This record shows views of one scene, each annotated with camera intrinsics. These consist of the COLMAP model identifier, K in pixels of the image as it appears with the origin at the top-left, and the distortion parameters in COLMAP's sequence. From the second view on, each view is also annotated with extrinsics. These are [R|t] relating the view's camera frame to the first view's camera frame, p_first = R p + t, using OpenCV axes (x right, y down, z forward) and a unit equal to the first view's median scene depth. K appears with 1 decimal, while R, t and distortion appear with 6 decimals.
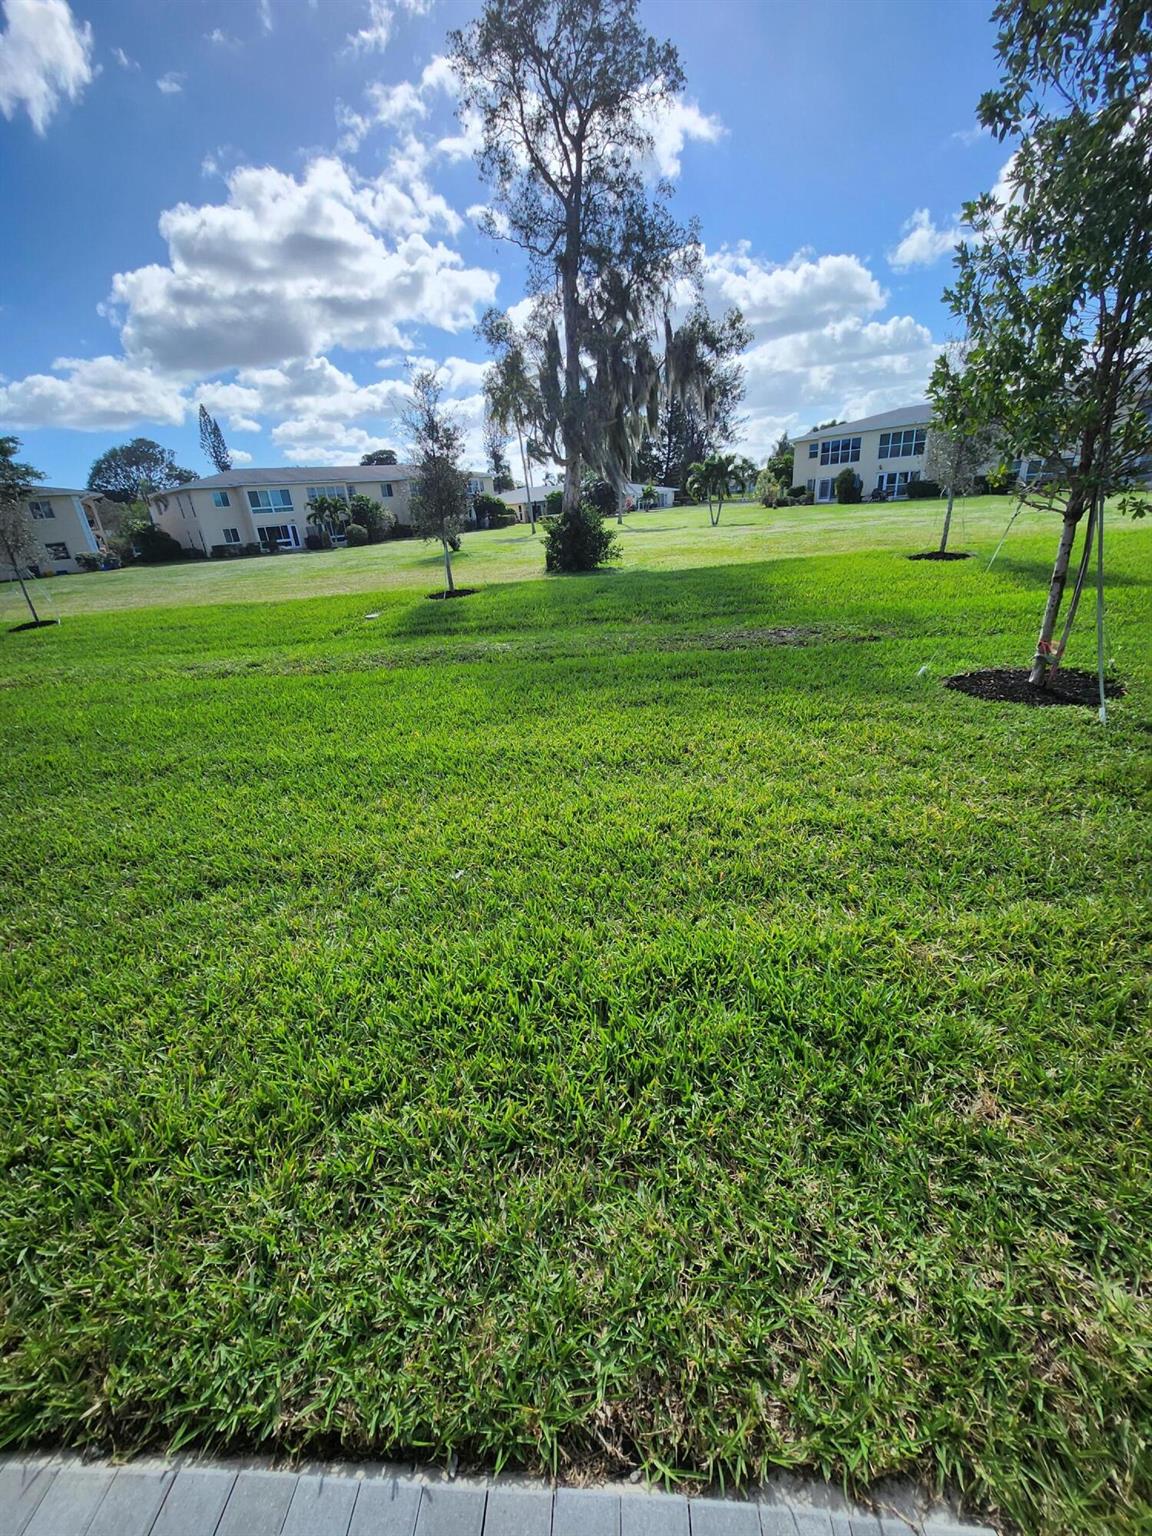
lens RADIAL K [[609.1, 0, 569.8], [0, 609.1, 765.7], [0, 0, 1]] dist [-0.003490, 0.001173]
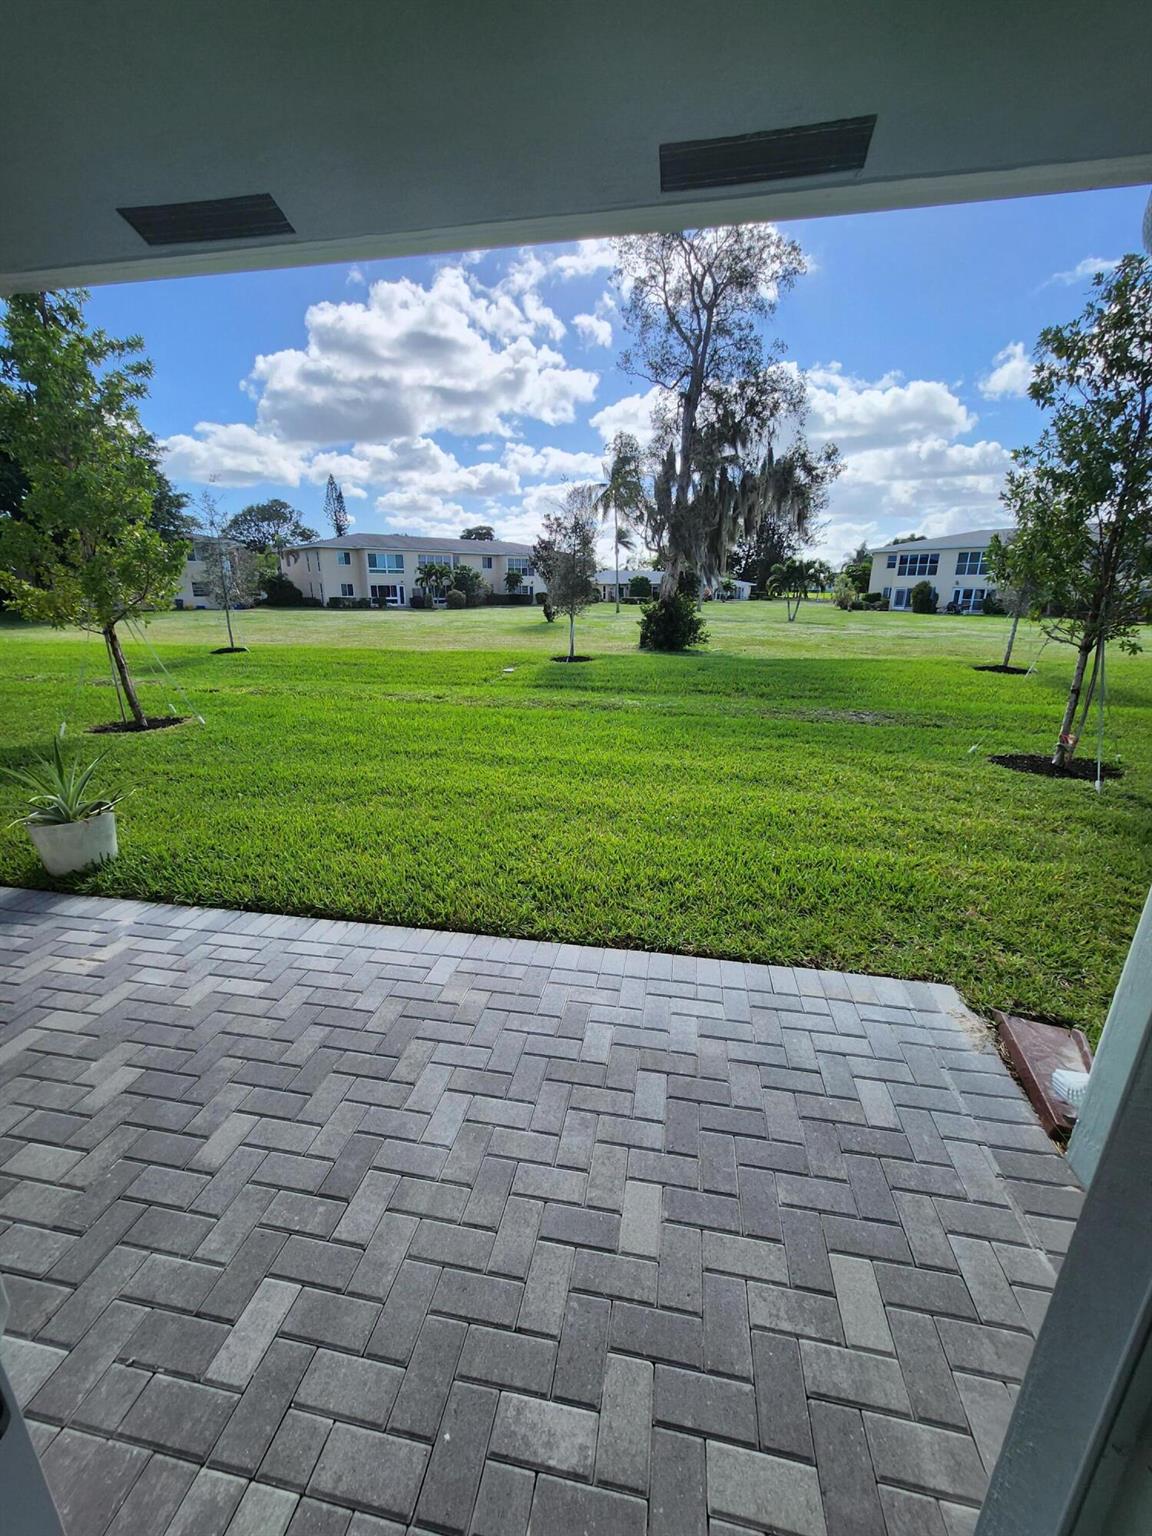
lens RADIAL K [[609.1, 0, 563.8], [0, 609.1, 773.6], [0, 0, 1]] dist [-0.003490, 0.001173]
pose [[0.989145, 0.115699, -0.090586, -0.224425], [-0.124382, 0.987489, -0.096926, 0.170179], [0.078239, 0.107141, 0.991161, -0.481373]]
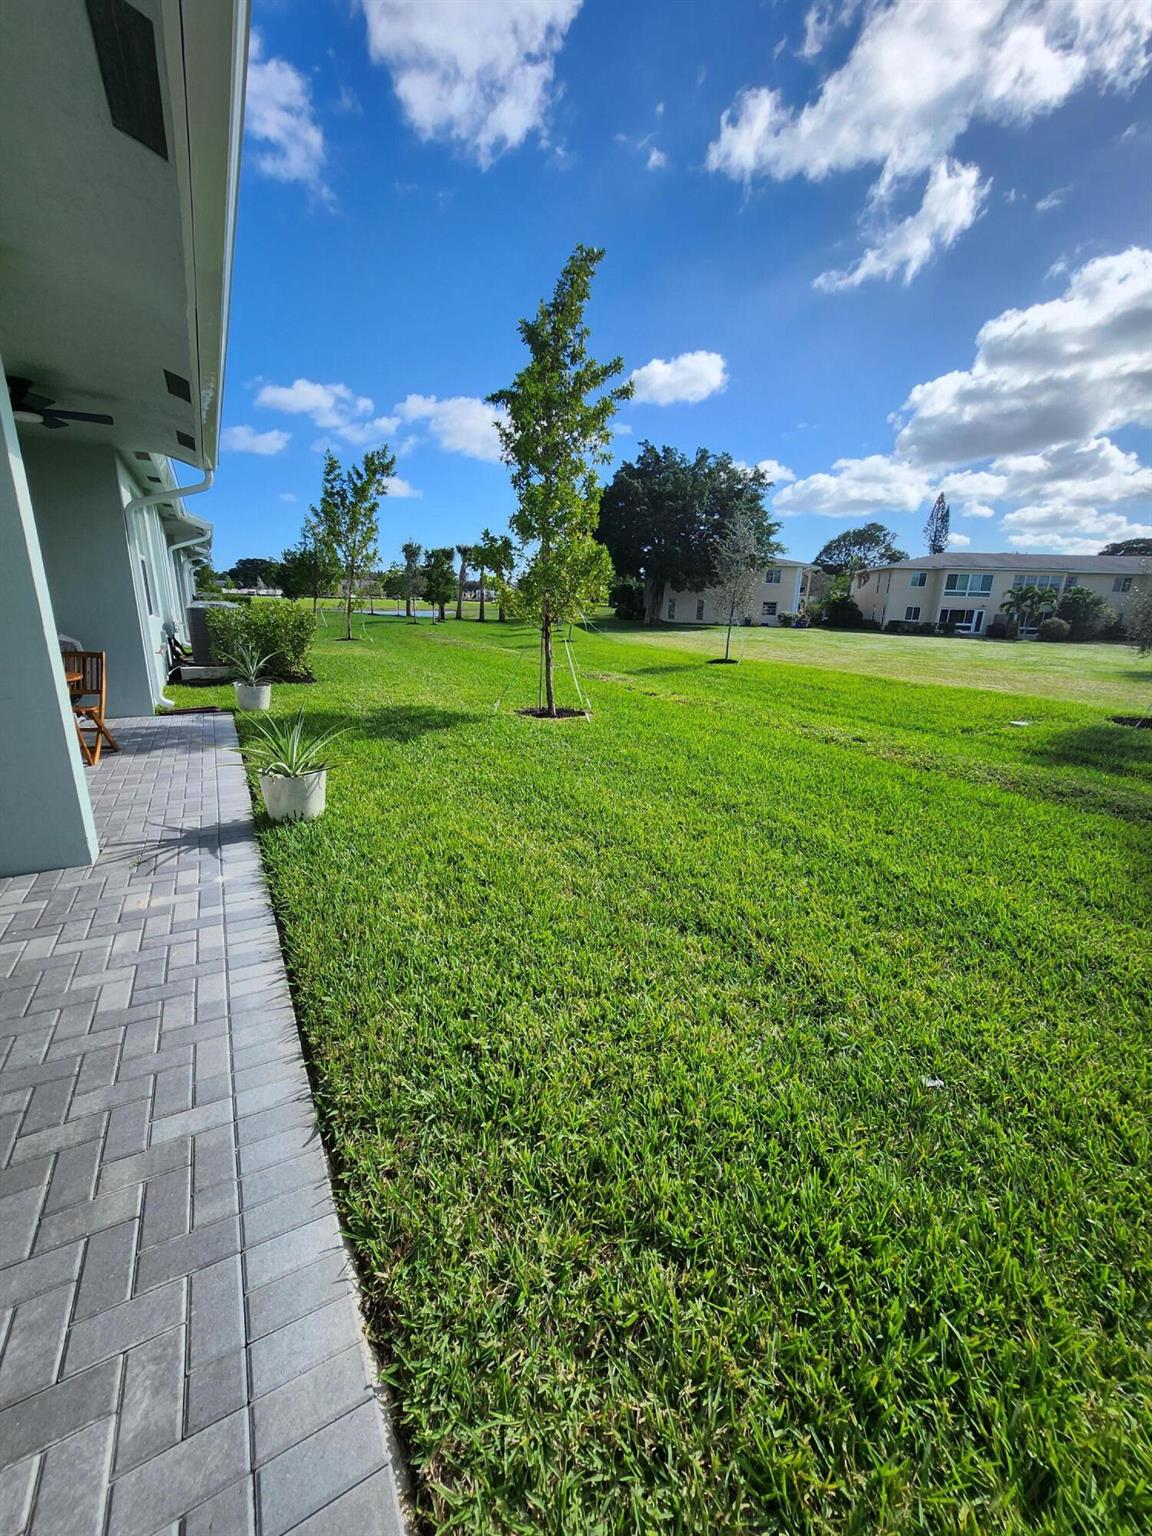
lens RADIAL K [[609.1, 0, 577.6], [0, 609.1, 766.9], [0, 0, 1]] dist [-0.003490, 0.001173]
pose [[0.555212, 0.313335, -0.770429, 0.020097], [-0.397709, 0.913571, 0.084941, -0.045019], [0.730457, 0.259247, 0.631842, 0.066521]]
